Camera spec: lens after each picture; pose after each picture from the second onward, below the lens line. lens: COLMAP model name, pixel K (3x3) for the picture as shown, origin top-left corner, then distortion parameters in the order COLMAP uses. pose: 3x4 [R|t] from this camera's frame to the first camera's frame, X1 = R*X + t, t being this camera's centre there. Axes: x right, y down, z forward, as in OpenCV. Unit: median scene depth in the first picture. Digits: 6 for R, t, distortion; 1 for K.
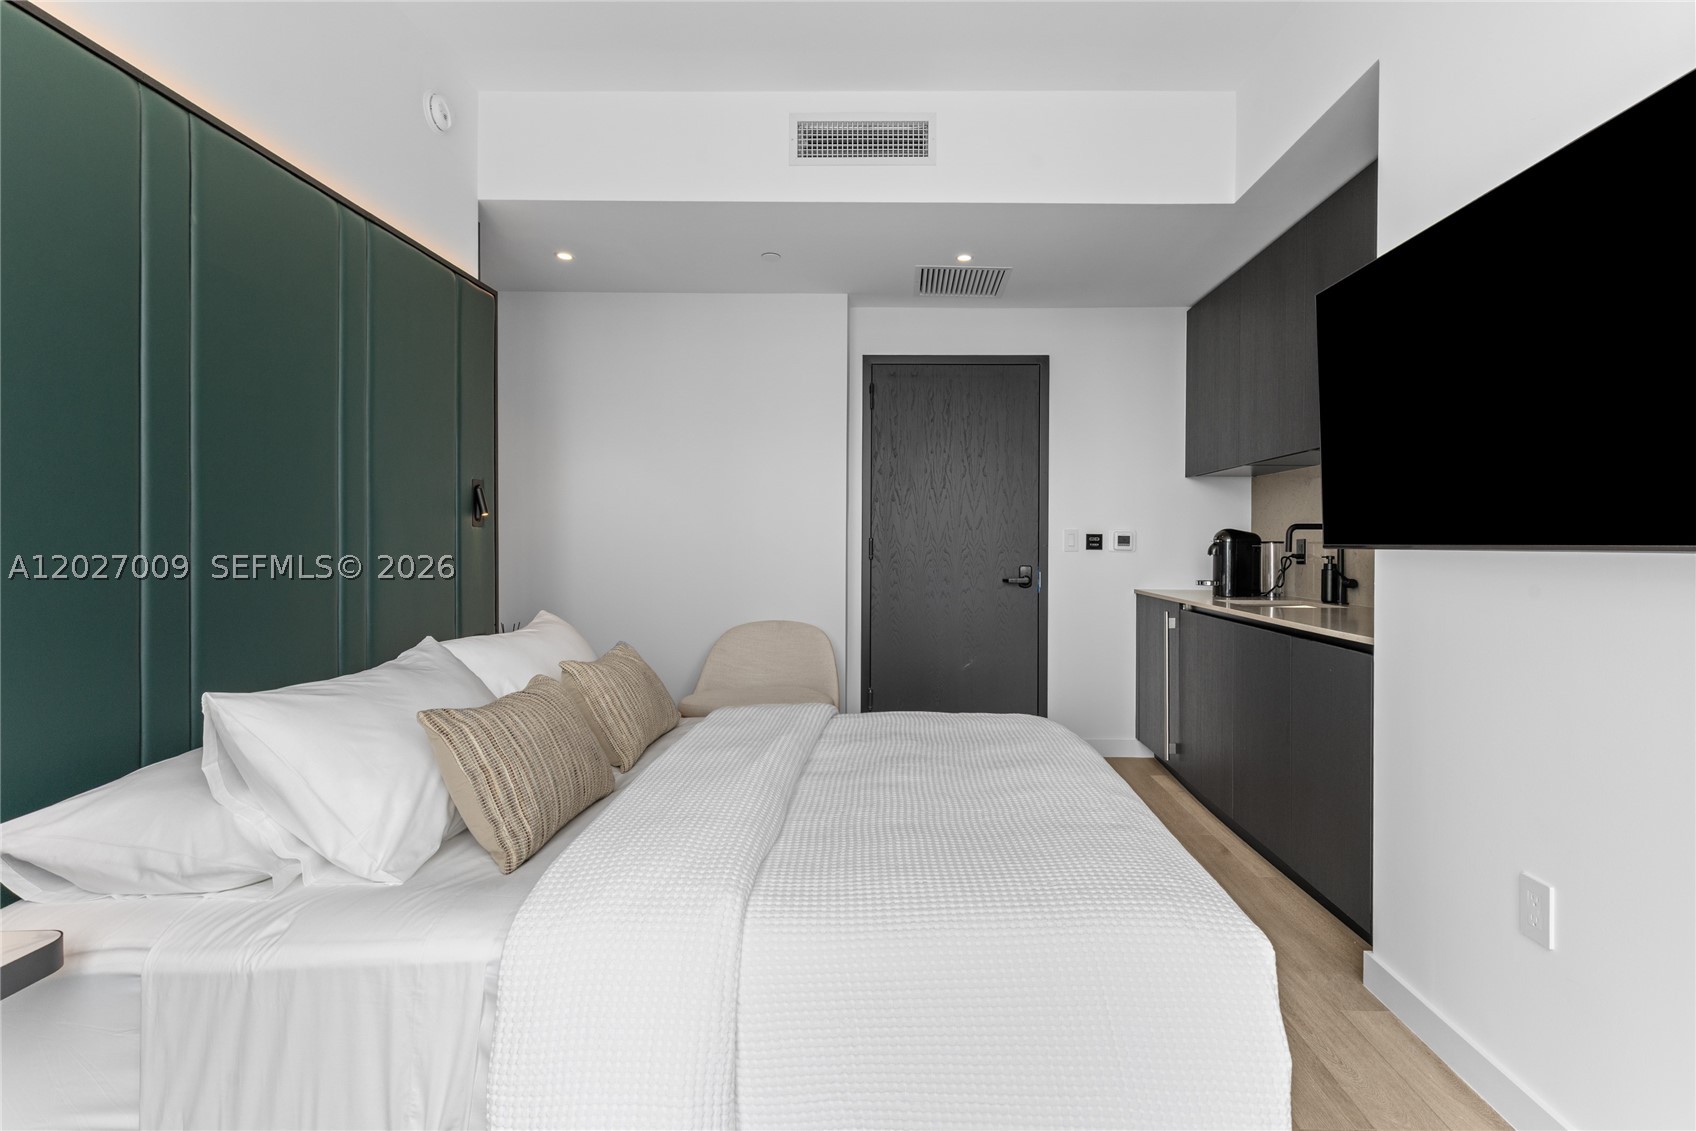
lens RADIAL K [[778.4, 0, 769.2], [0, 778.4, 557.4], [0, 0, 1]] dist [0.004164, -0.000726]
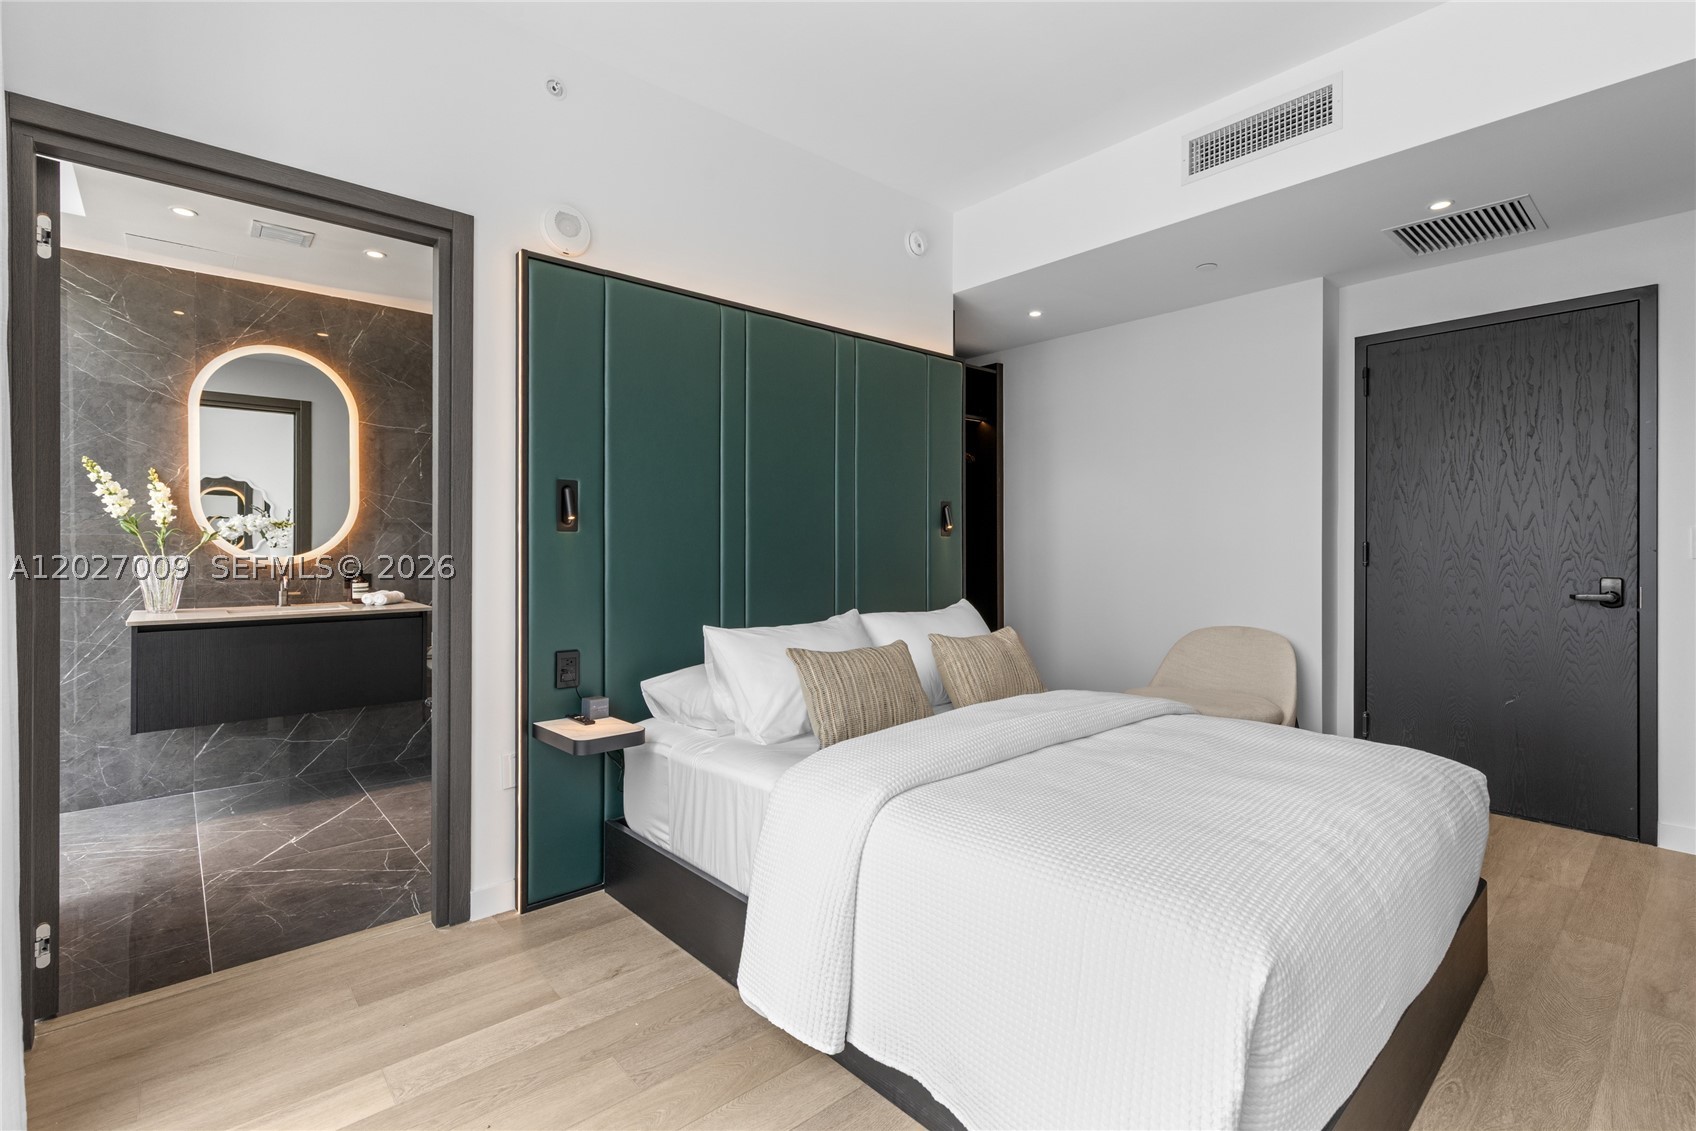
lens RADIAL K [[770.6, 0, 867.7], [0, 770.6, 550.1], [0, 0, 1]] dist [0.007942, -0.002499]
pose [[0.684940, -0.002893, -0.728594, 0.492374], [-0.013351, 0.999774, -0.016521, 0.007422], [0.728477, 0.021043, 0.684747, -0.006652]]
